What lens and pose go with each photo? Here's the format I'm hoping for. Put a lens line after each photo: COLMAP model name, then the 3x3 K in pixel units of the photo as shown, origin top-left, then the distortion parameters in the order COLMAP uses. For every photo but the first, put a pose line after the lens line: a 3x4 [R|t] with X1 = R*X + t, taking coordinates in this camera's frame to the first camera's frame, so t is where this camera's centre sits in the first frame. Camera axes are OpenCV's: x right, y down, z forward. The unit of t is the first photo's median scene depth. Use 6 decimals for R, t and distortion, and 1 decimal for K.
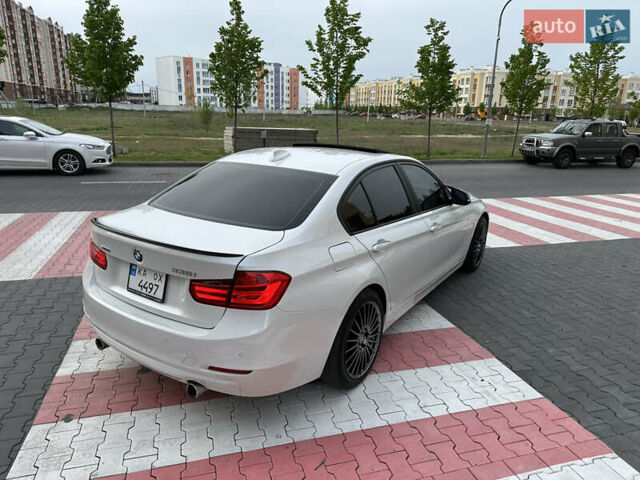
lens RADIAL K [[444.1, 0, 317.7], [0, 444.1, 245.3], [0, 0, 1]] dist [0.002217, -0.001463]
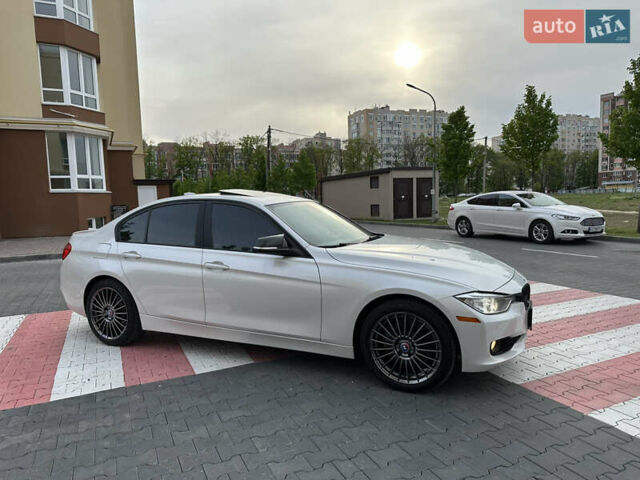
lens RADIAL K [[447.3, 0, 320.7], [0, 447.3, 241.0], [0, 0, 1]] dist [0.063145, -0.089455]
pose [[0.167282, 0.062578, -0.983921, 0.277747], [-0.251407, 0.967699, 0.018804, -0.037175], [0.953316, 0.244219, 0.177611, 0.221542]]
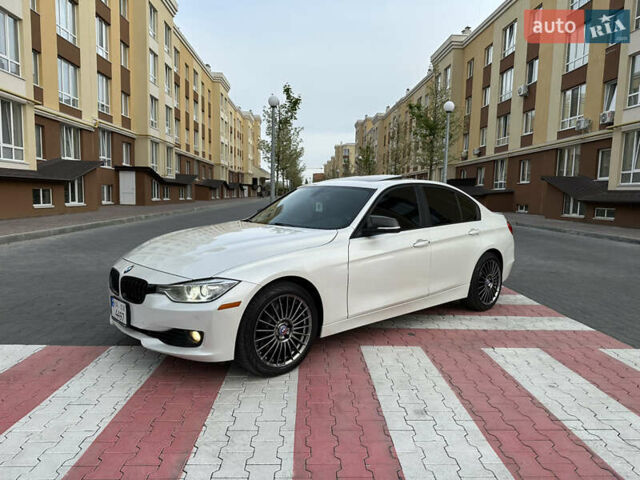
lens RADIAL K [[447.3, 0, 320.7], [0, 447.3, 241.0], [0, 0, 1]] dist [0.063145, -0.089455]
pose [[-0.969484, -0.068484, 0.235393, -0.031240], [0.027061, 0.924426, 0.380399, -0.120609], [-0.243655, 0.375161, -0.894364, 0.494860]]
